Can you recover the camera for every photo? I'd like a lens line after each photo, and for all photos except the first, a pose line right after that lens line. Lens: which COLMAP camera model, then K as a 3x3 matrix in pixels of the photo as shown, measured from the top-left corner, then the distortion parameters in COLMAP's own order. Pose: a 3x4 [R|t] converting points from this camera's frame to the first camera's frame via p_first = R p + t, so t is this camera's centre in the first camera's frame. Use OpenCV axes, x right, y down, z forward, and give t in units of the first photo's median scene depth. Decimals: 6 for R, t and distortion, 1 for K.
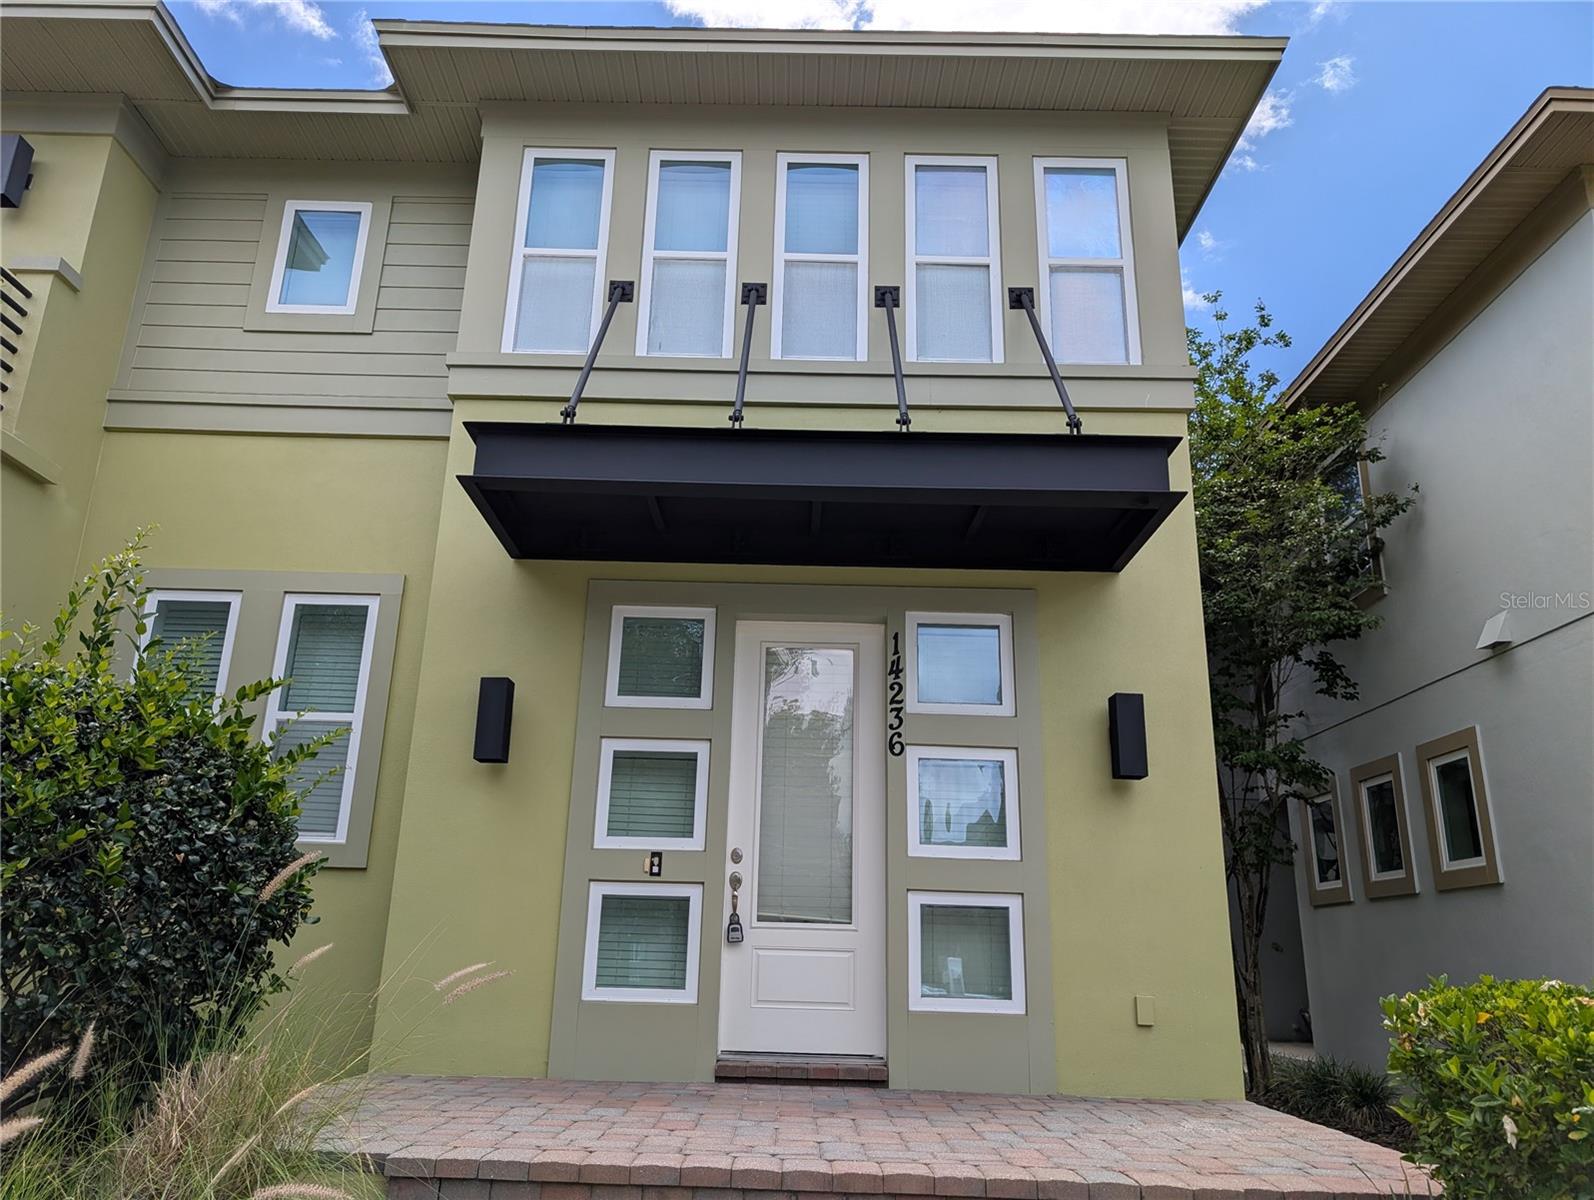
lens RADIAL K [[1169.6, 0, 790.9], [0, 1169.6, 599.0], [0, 0, 1]] dist [0.022246, -0.019045]
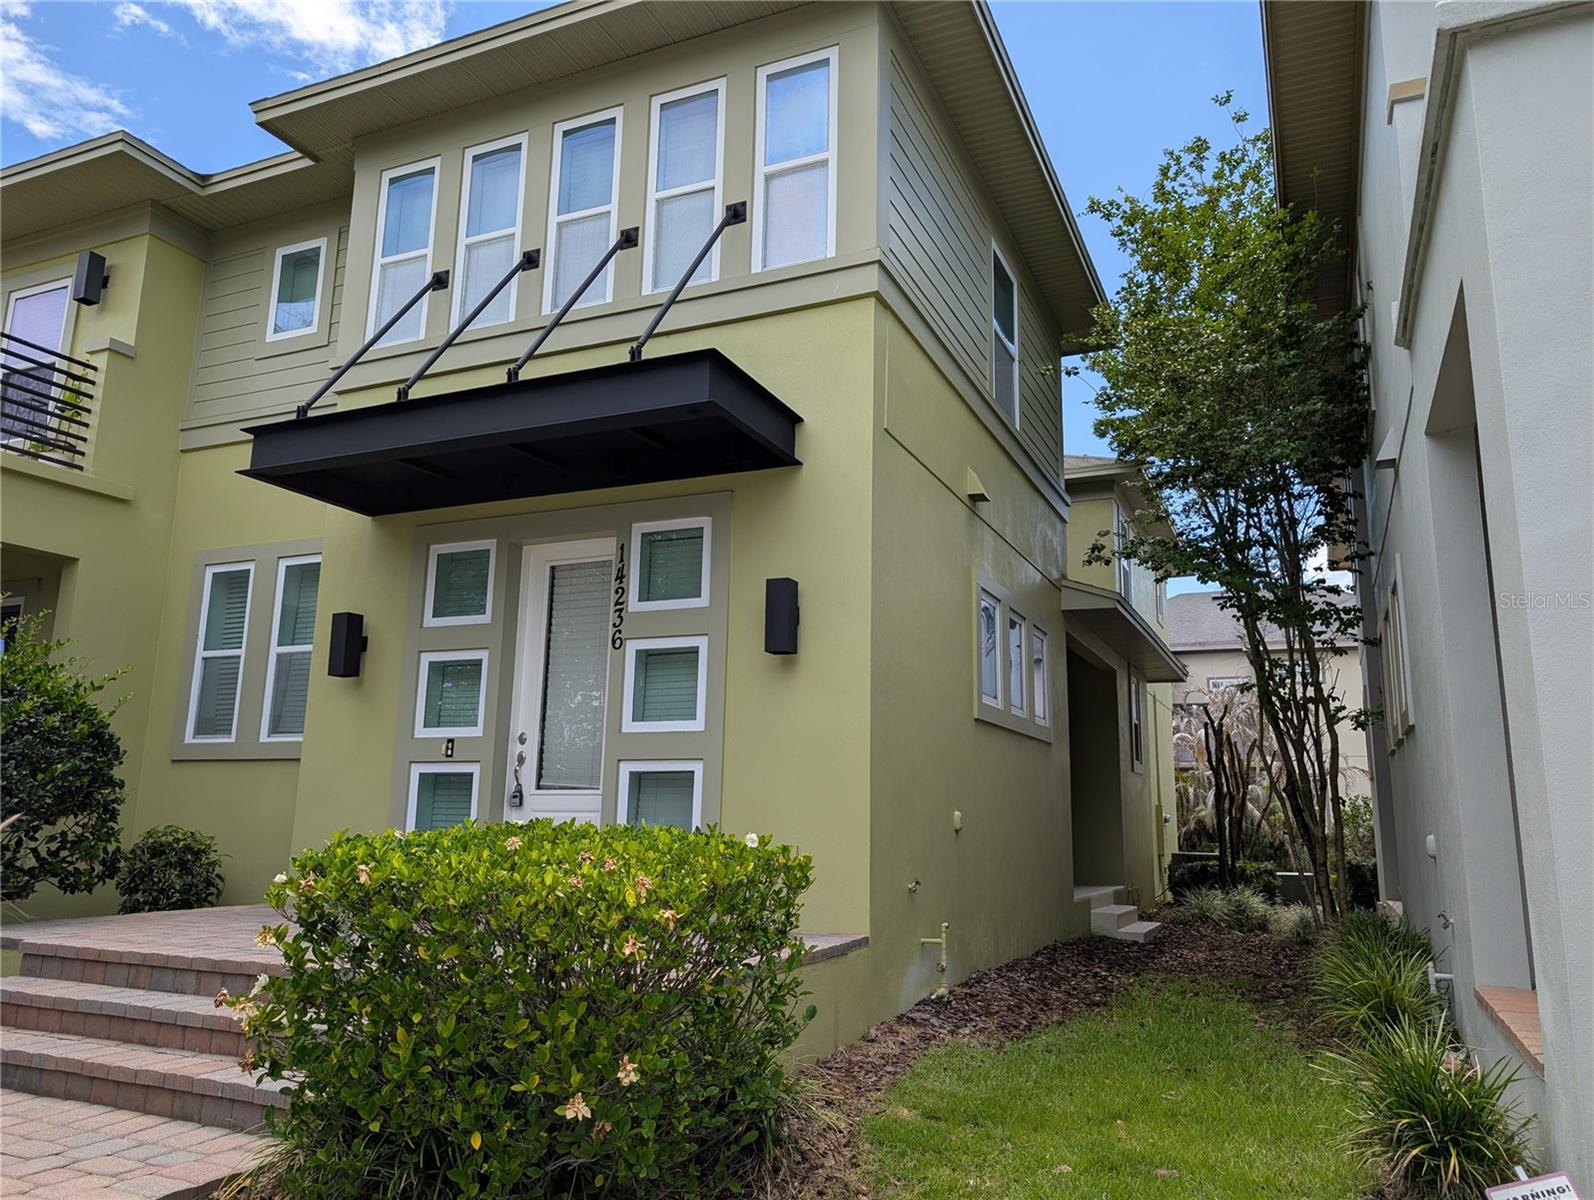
lens RADIAL K [[1169.6, 0, 767.9], [0, 1169.6, 593.6], [0, 0, 1]] dist [0.022246, -0.019045]
pose [[0.911372, -0.092350, -0.401089, 0.601507], [0.131378, 0.988797, 0.070854, 0.013301], [0.390053, -0.117269, 0.913295, -0.004421]]
